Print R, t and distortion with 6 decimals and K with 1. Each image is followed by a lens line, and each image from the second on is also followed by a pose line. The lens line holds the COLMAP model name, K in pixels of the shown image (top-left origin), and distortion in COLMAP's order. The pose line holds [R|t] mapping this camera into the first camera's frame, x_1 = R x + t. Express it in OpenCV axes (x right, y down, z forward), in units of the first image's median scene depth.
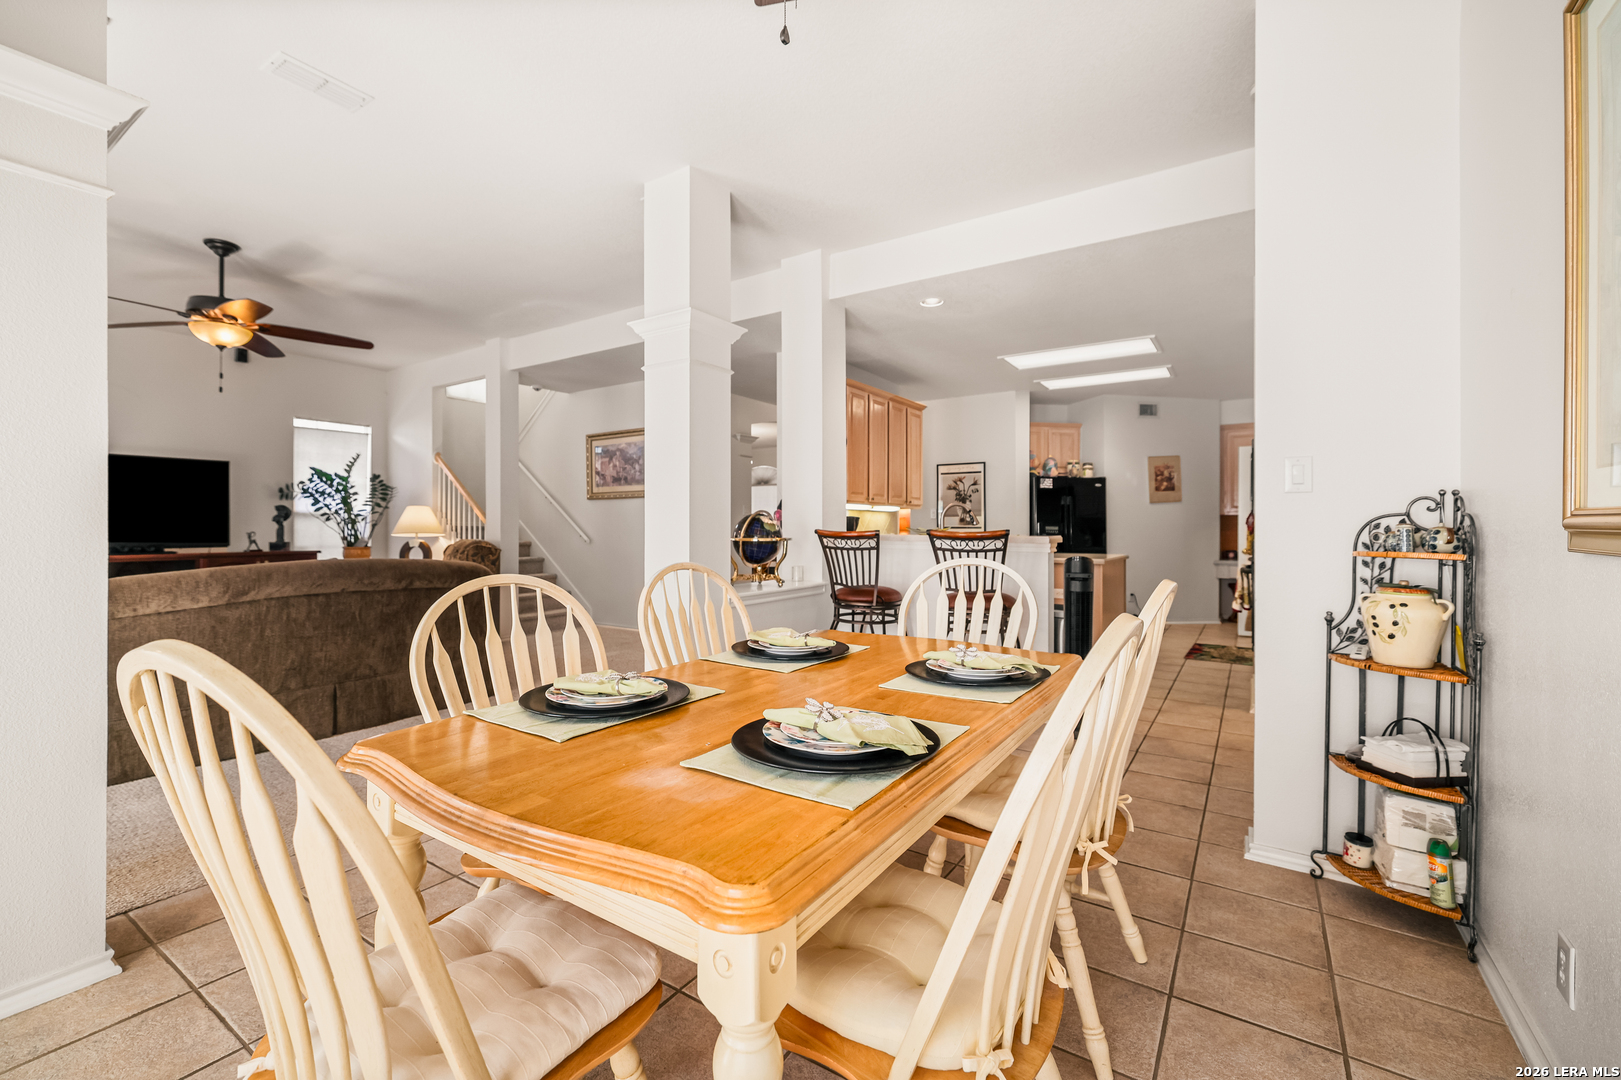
lens RADIAL K [[685.7, 0, 794.0], [0, 685.7, 521.4], [0, 0, 1]] dist [0.002167, -0.000237]
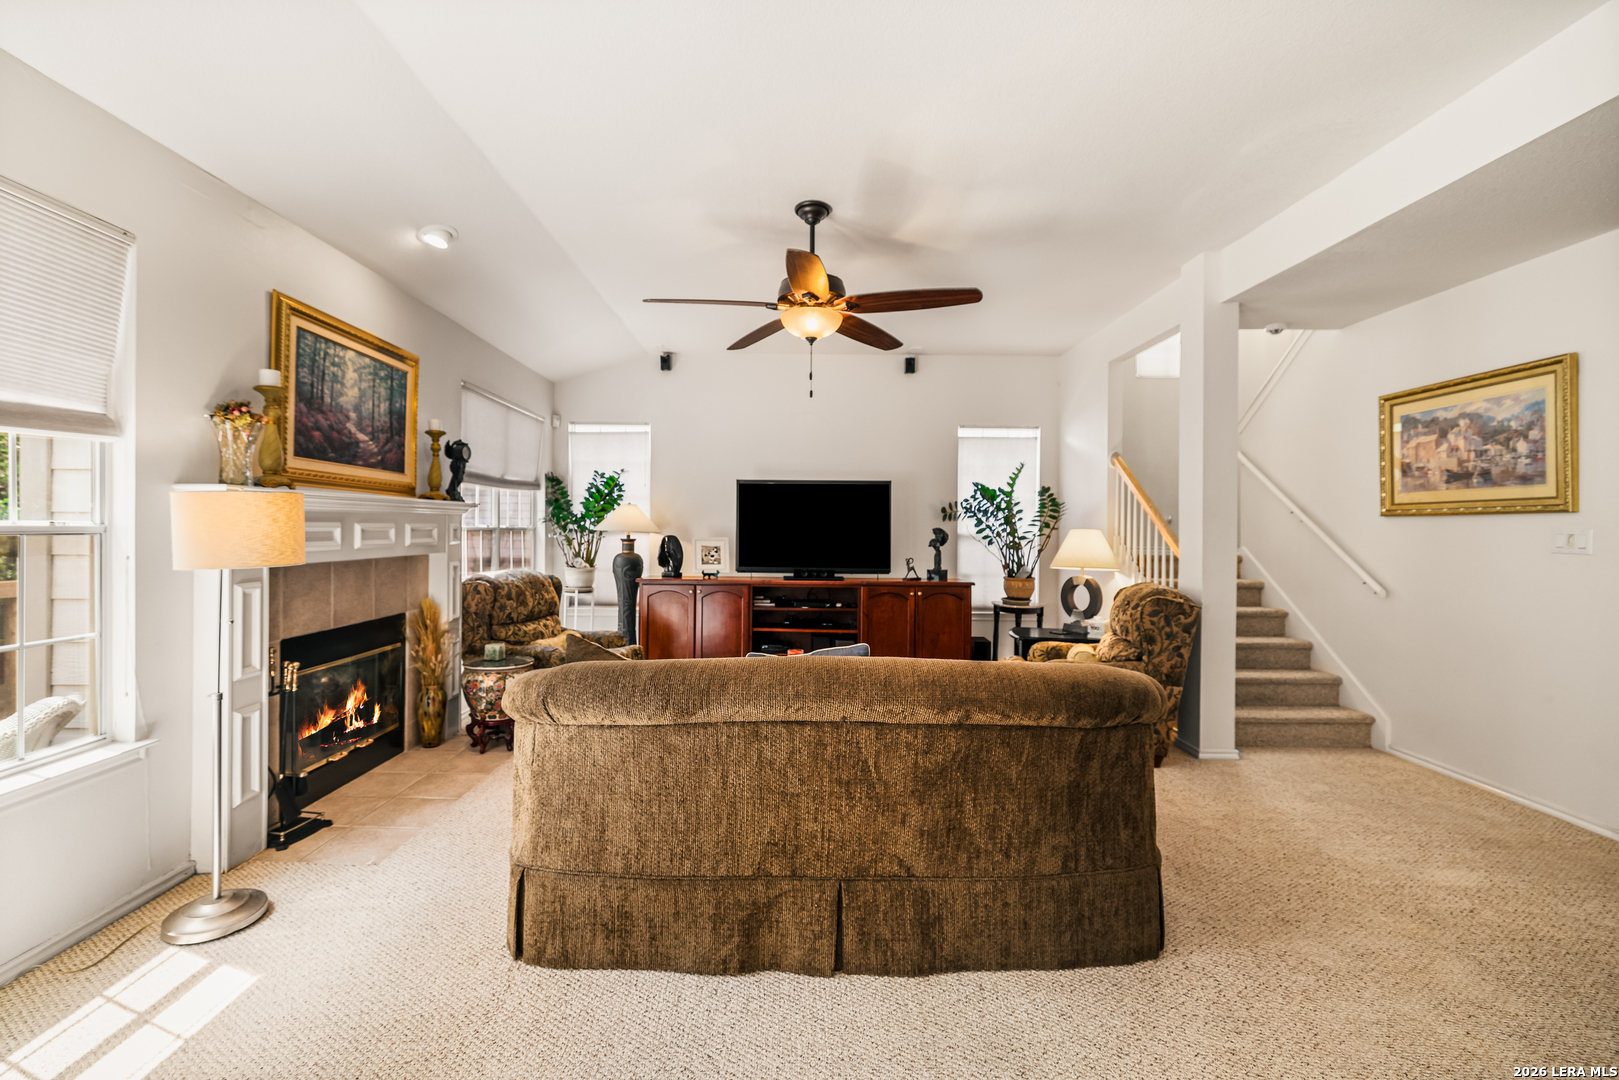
lens RADIAL K [[684.9, 0, 788.5], [0, 684.9, 533.1], [0, 0, 1]] dist [0.002167, -0.000237]
pose [[0.555577, 0.011153, -0.831390, -0.116576], [-0.002058, 0.999925, 0.012039, -0.025108], [0.831463, -0.004978, 0.555559, 0.327063]]
